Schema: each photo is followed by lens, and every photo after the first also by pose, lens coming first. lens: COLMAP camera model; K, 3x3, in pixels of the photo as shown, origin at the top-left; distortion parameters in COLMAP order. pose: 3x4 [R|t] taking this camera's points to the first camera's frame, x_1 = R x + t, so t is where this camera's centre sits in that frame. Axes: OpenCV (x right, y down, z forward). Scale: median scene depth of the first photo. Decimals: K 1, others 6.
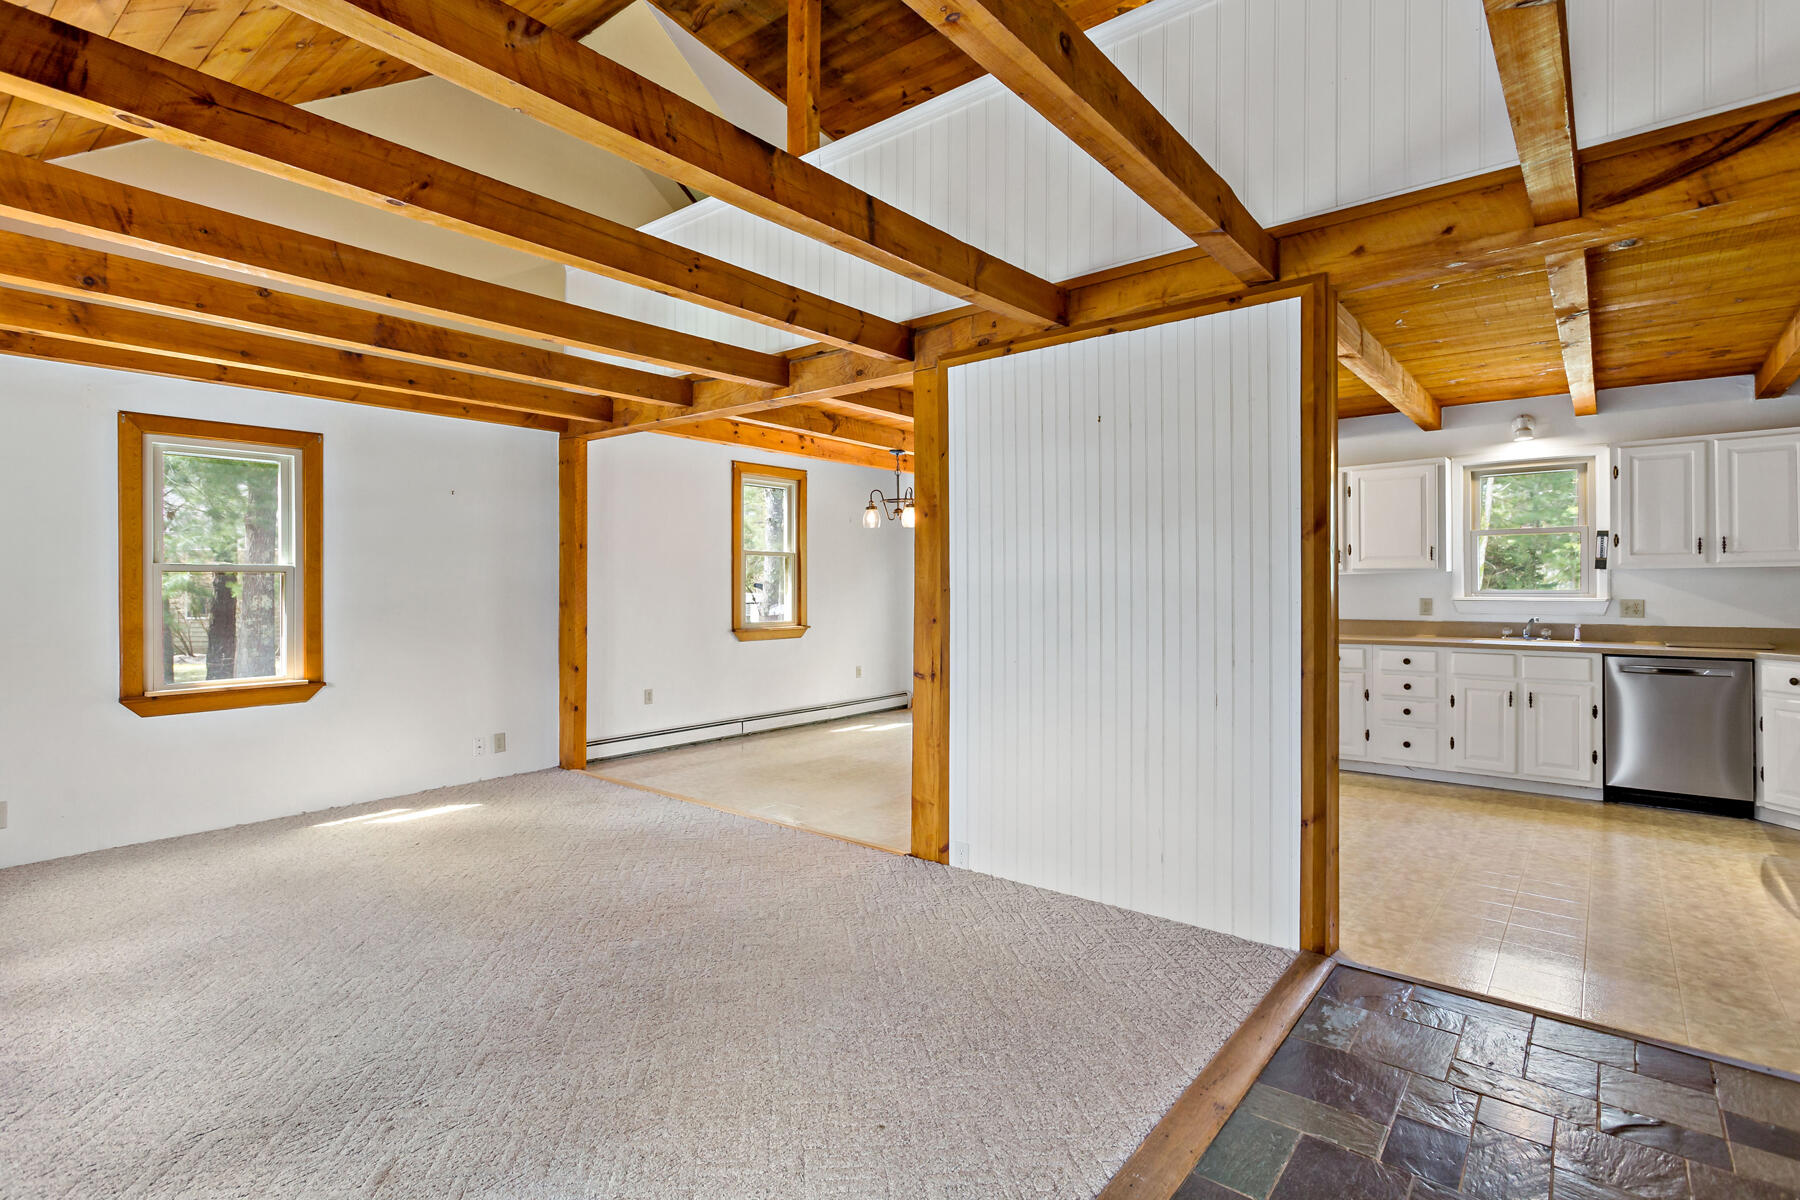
lens RADIAL K [[881.8, 0, 897.4], [0, 881.8, 586.2], [0, 0, 1]] dist [-0.004369, 0.009933]
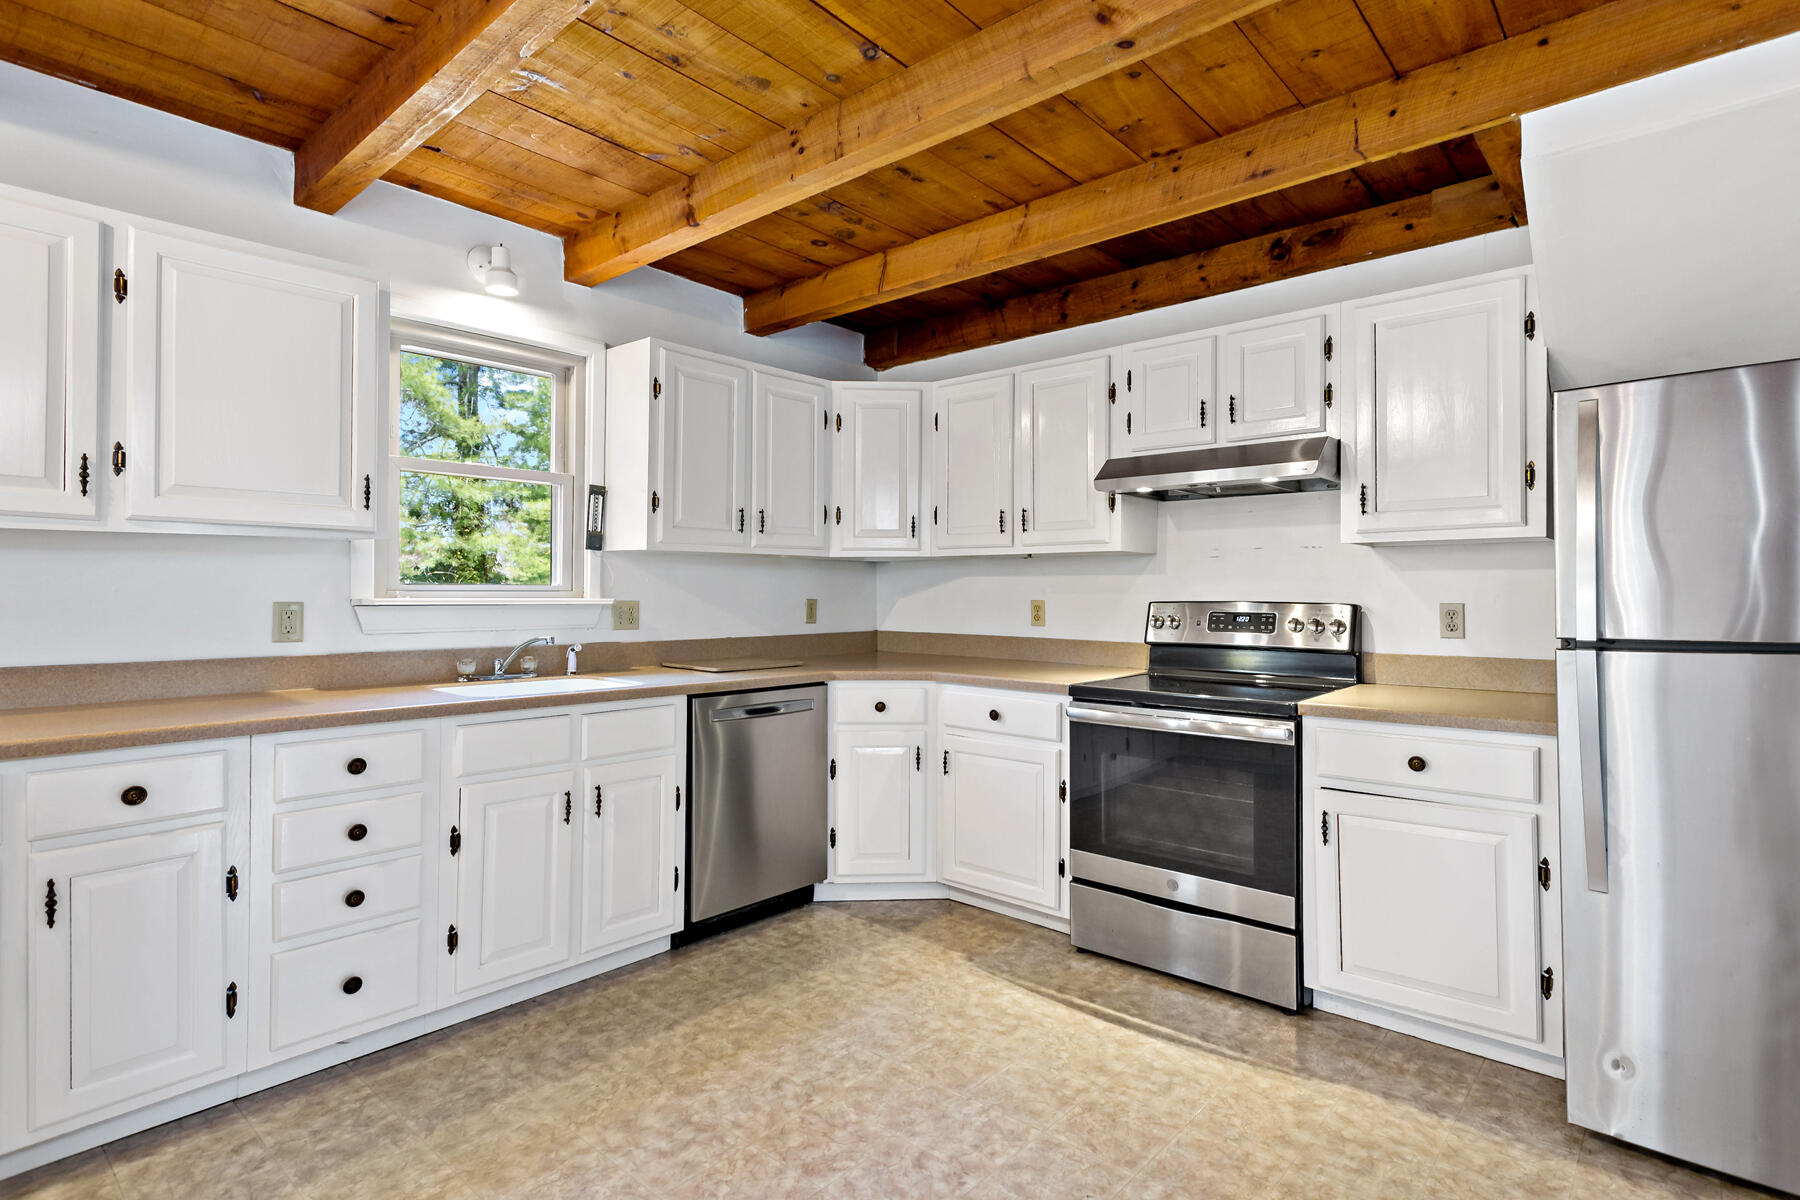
lens RADIAL K [[881.8, 0, 911.8], [0, 881.8, 600.2], [0, 0, 1]] dist [-0.004369, 0.009933]
pose [[0.029521, -0.000888, 0.999564, 0.214078], [-0.004156, 0.999991, 0.001011, 0.012786], [-0.999556, -0.004184, 0.029517, 0.780591]]
